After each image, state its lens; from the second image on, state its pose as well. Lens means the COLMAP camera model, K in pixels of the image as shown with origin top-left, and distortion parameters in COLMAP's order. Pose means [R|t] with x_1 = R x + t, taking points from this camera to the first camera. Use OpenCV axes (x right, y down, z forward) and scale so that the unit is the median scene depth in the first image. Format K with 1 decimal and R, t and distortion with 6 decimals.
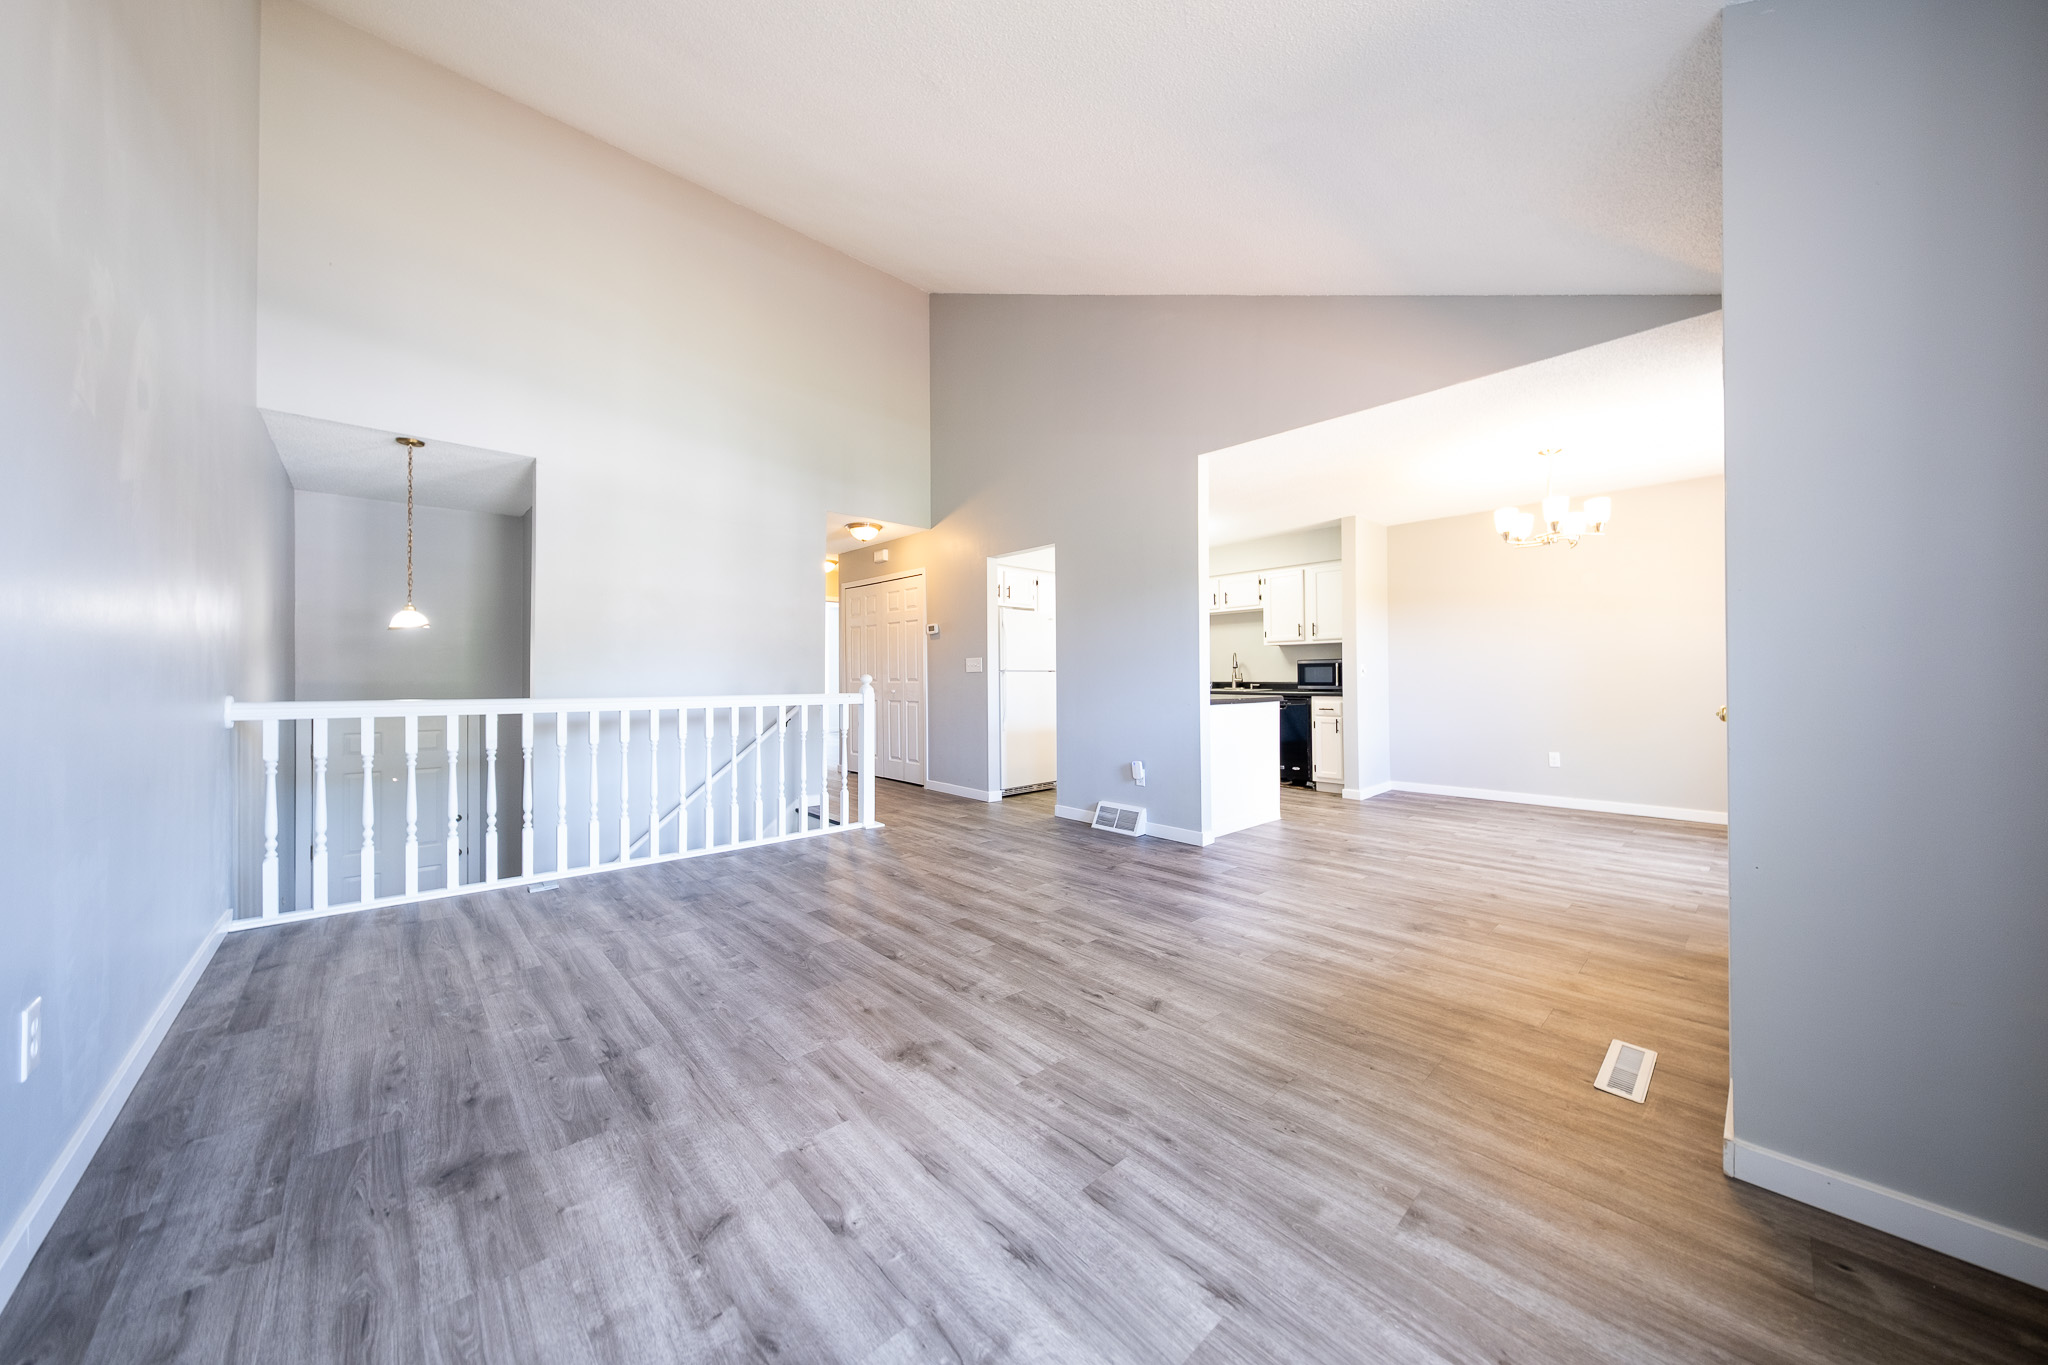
lens RADIAL K [[691.2, 0, 1018.8], [0, 691.2, 675.4], [0, 0, 1]] dist [-0.000136, -0.000117]
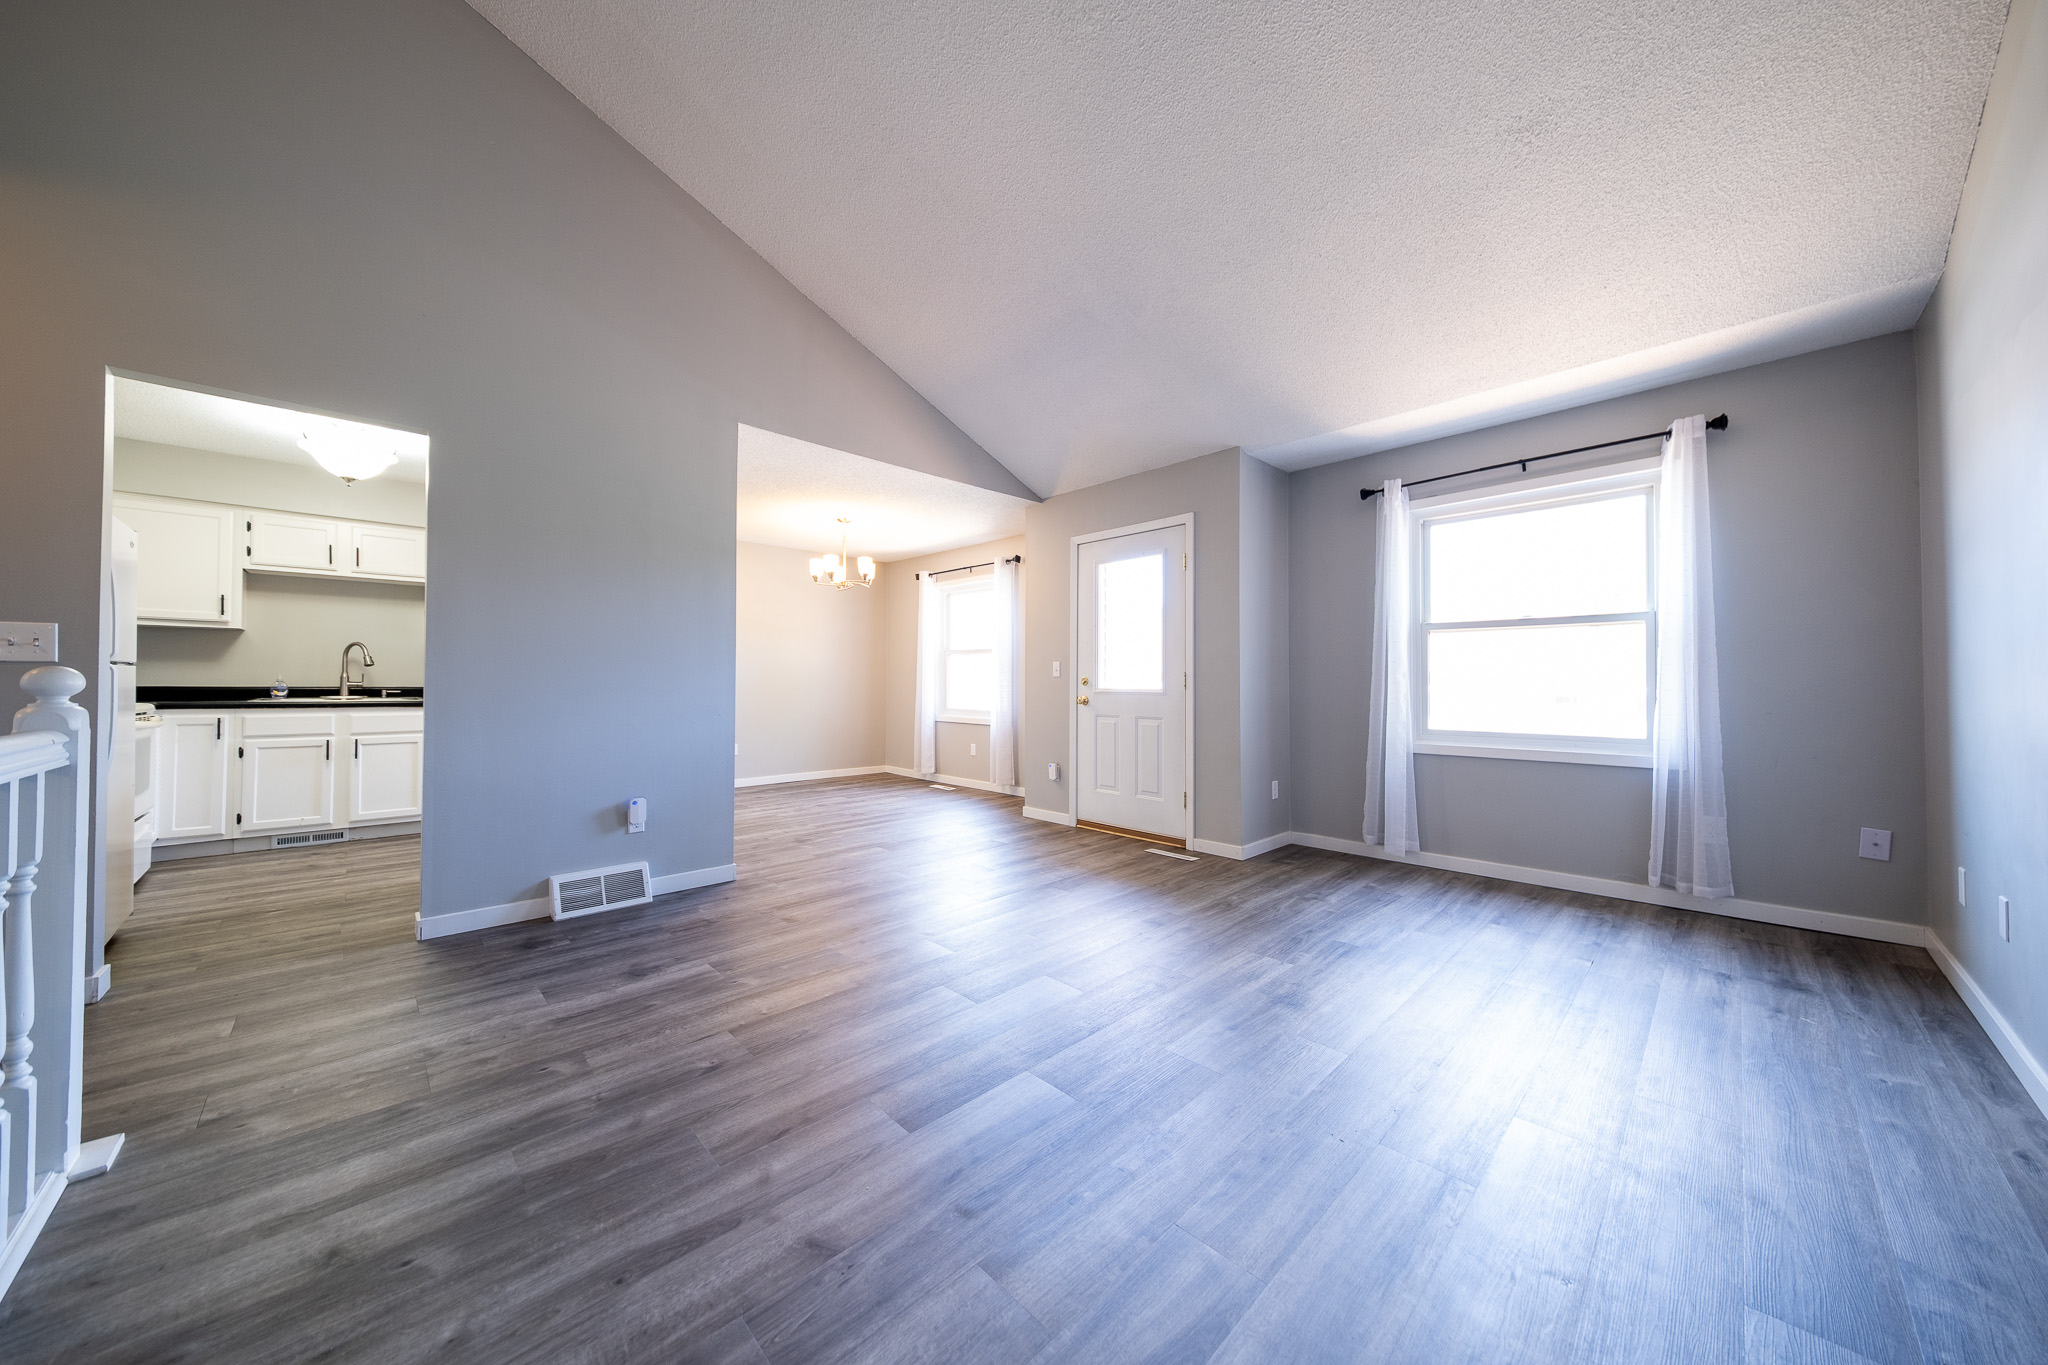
lens RADIAL K [[691.2, 0, 1018.8], [0, 691.2, 675.4], [0, 0, 1]] dist [-0.000136, -0.000117]
pose [[-0.032827, 0.017263, 0.999312, -0.793992], [-0.009852, 0.999797, -0.017595, 0.007700], [-0.999413, -0.010422, -0.032650, 0.893171]]
